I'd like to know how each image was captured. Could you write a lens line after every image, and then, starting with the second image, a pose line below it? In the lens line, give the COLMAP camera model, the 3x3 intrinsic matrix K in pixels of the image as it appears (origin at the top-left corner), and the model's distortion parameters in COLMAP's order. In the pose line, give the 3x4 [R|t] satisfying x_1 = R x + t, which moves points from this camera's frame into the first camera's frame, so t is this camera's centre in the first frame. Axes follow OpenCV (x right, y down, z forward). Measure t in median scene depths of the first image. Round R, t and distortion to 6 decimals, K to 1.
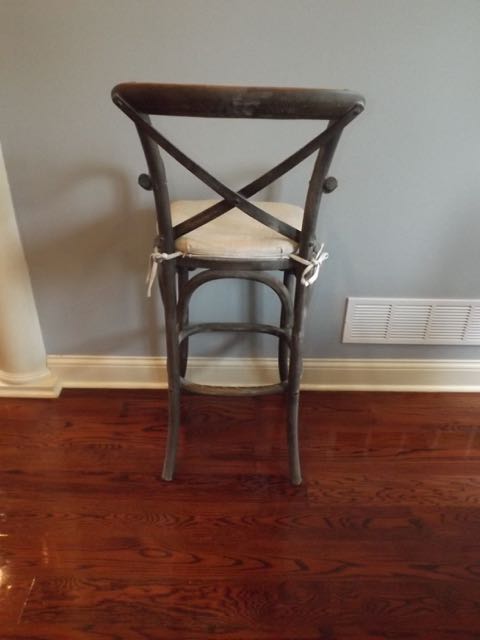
lens RADIAL K [[524.6, 0, 244.3], [0, 524.6, 320.5], [0, 0, 1]] dist [0.015521, -0.040689]
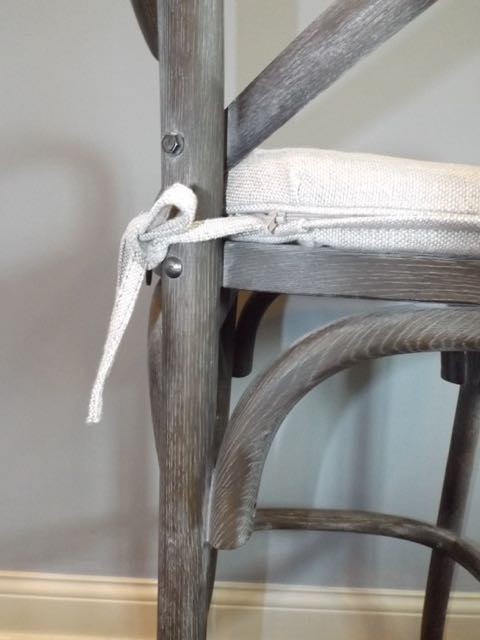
lens RADIAL K [[464.0, 0, 244.8], [0, 464.0, 324.7], [0, 0, 1]] dist [0.014980, -0.017510]
pose [[0.999532, 0.028999, -0.009722, -0.100778], [-0.030584, 0.950243, -0.310003, -0.021880], [0.000249, 0.310156, 0.950686, 0.686125]]
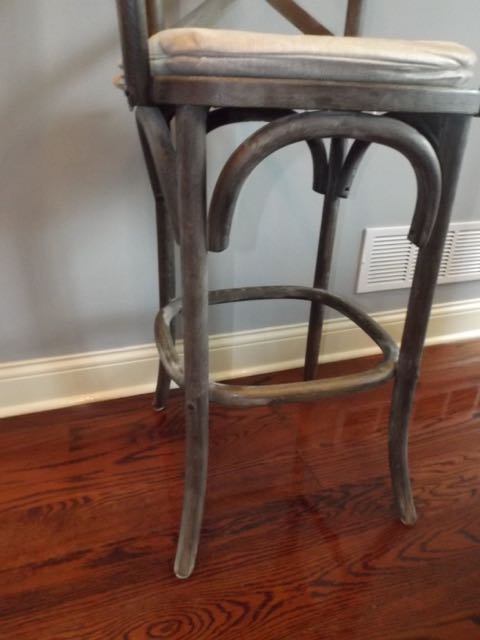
lens RADIAL K [[464.0, 0, 246.1], [0, 464.0, 320.7], [0, 0, 1]] dist [0.014980, -0.017510]
pose [[0.946132, -0.137558, 0.293108, -0.214146], [0.152674, 0.987845, -0.029218, 0.096145], [-0.285526, 0.072394, 0.955633, 0.491338]]
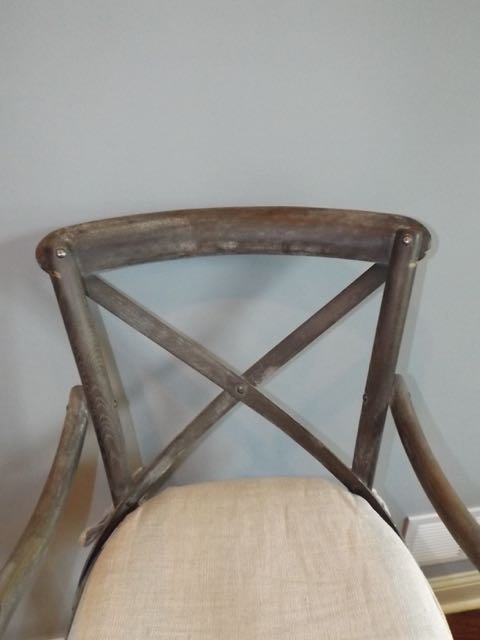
lens RADIAL K [[464.0, 0, 245.6], [0, 464.0, 322.9], [0, 0, 1]] dist [0.014980, -0.017510]
pose [[0.990812, -0.099757, 0.091327, -0.032950], [0.101109, 0.994822, -0.010285, -0.347601], [-0.089828, 0.019425, 0.995768, 0.523708]]
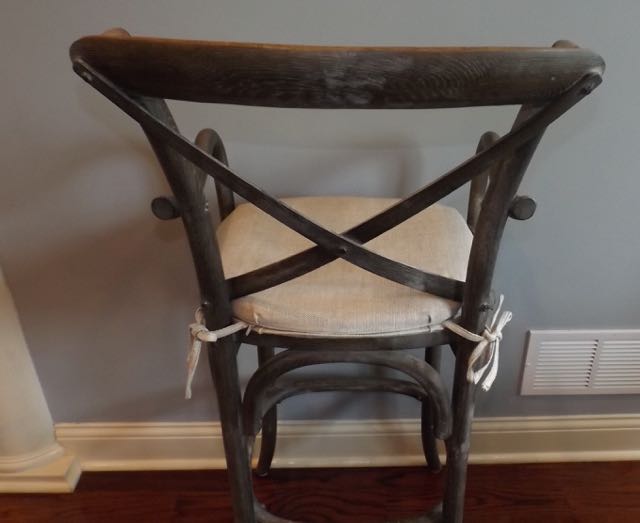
lens RADIAL K [[637.5, 0, 383.5], [0, 637.5, 248.0], [0, 0, 1]] dist [-0.011326, 0.000000]
pose [[0.999609, -0.018127, 0.021301, 0.009013], [0.018266, 0.999813, -0.006330, -0.166263], [-0.021182, 0.006716, 0.999753, 0.281832]]
